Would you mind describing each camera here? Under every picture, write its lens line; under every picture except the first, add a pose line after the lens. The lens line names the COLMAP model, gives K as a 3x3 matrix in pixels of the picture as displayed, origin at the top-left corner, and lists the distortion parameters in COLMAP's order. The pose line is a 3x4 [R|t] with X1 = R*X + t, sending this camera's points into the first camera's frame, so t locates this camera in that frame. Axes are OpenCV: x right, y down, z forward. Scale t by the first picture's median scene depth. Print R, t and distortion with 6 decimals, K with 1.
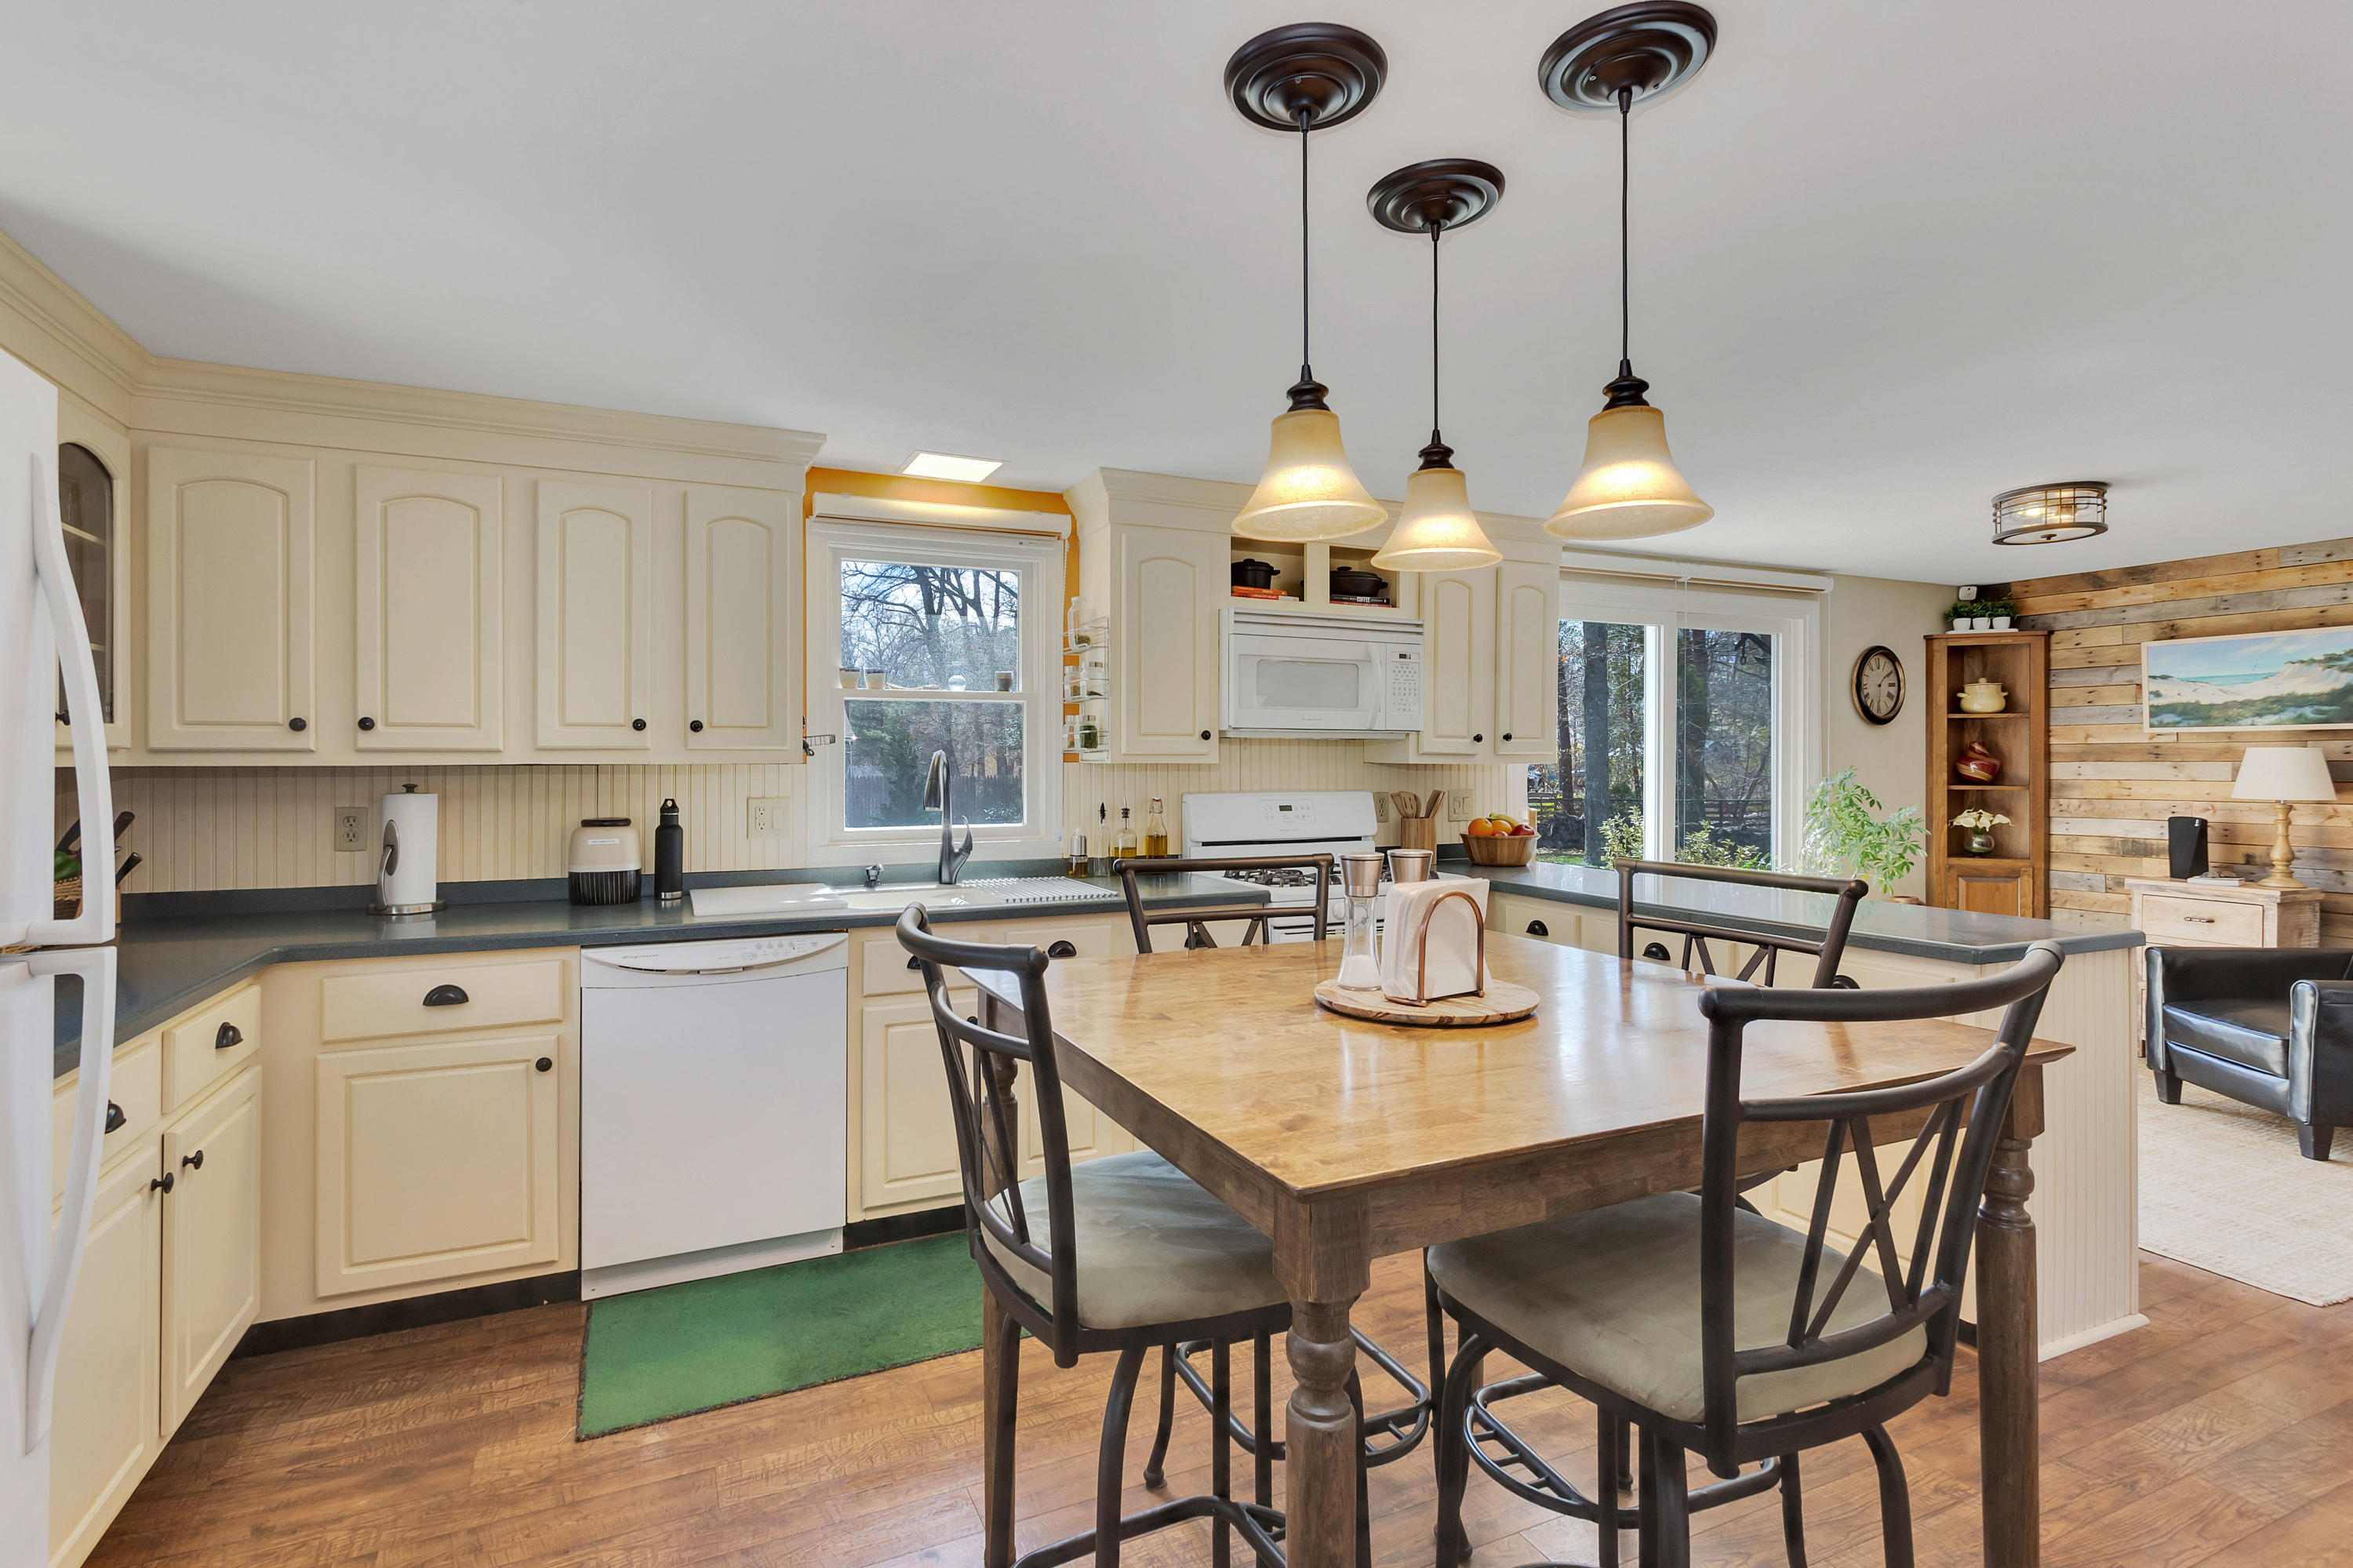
lens RADIAL K [[1133.9, 0, 1158.1], [0, 1133.9, 753.4], [0, 0, 1]] dist [-0.001385, 0.004206]
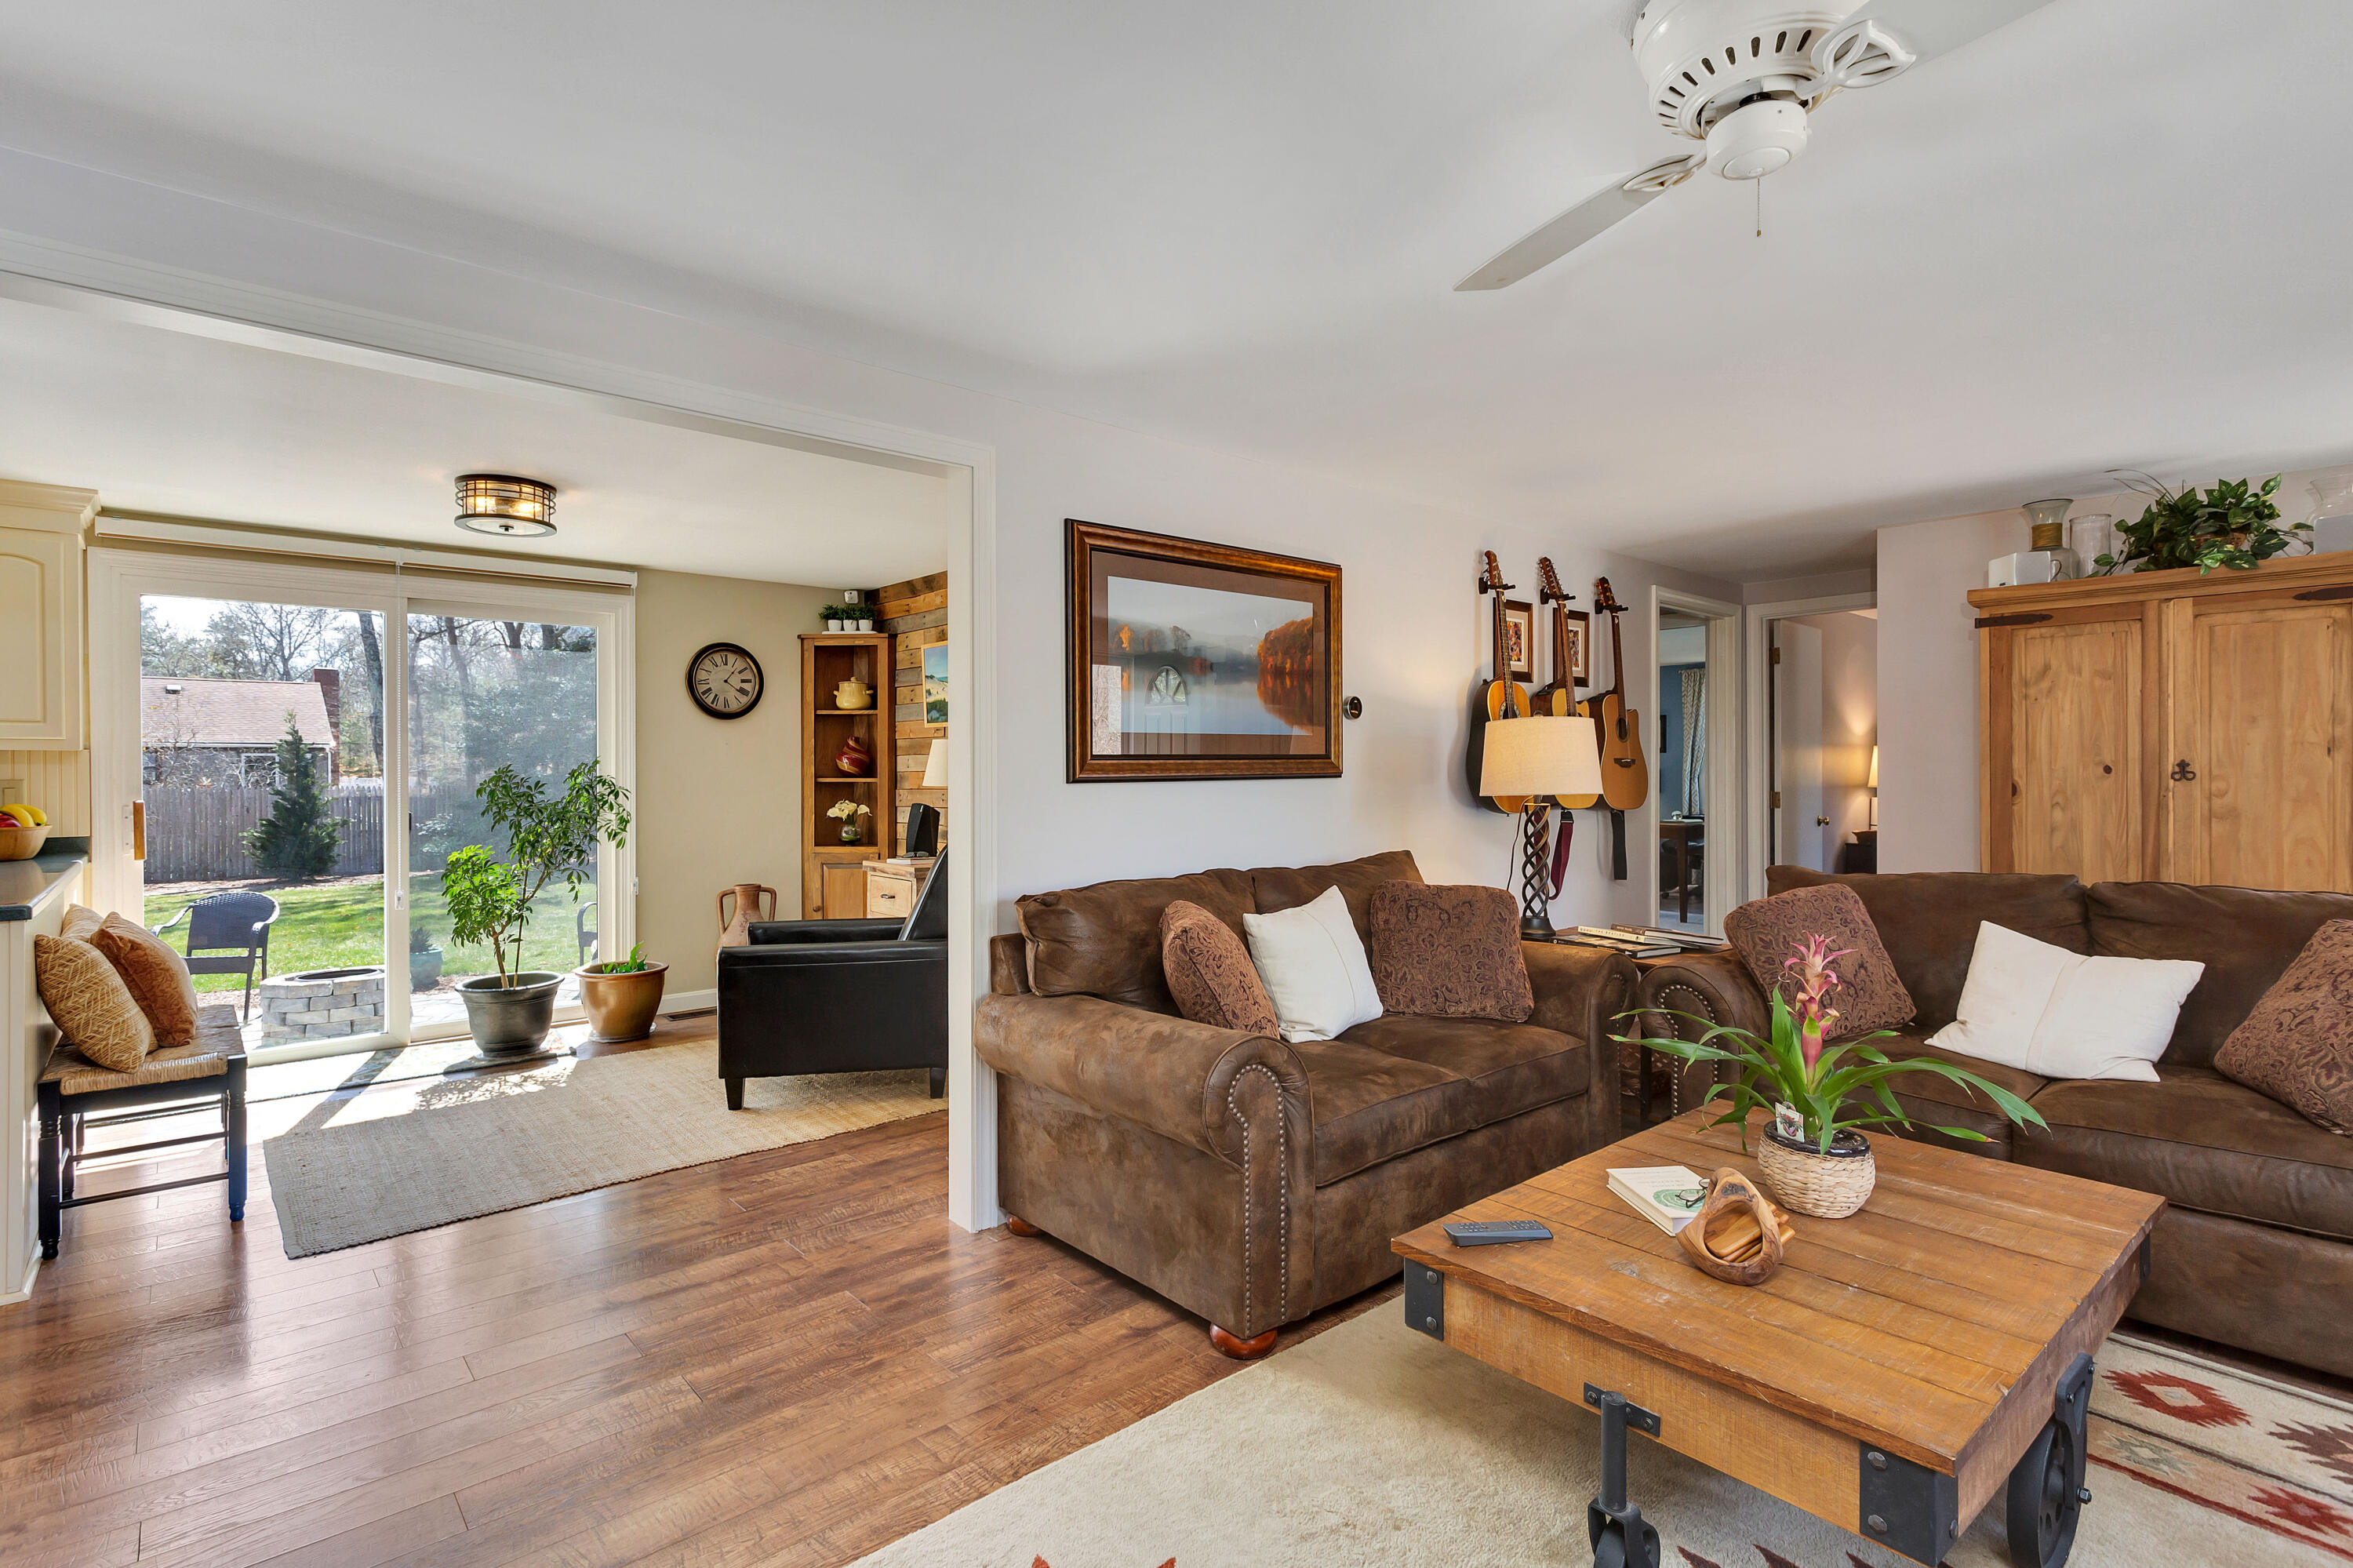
lens RADIAL K [[1133.9, 0, 1160.2], [0, 1133.9, 765.3], [0, 0, 1]] dist [-0.001385, 0.004206]
pose [[0.959859, 0.000129, 0.280484, 0.776783], [-0.000944, 0.999996, 0.002768, 0.014764], [-0.280483, -0.002922, 0.959855, -0.114094]]
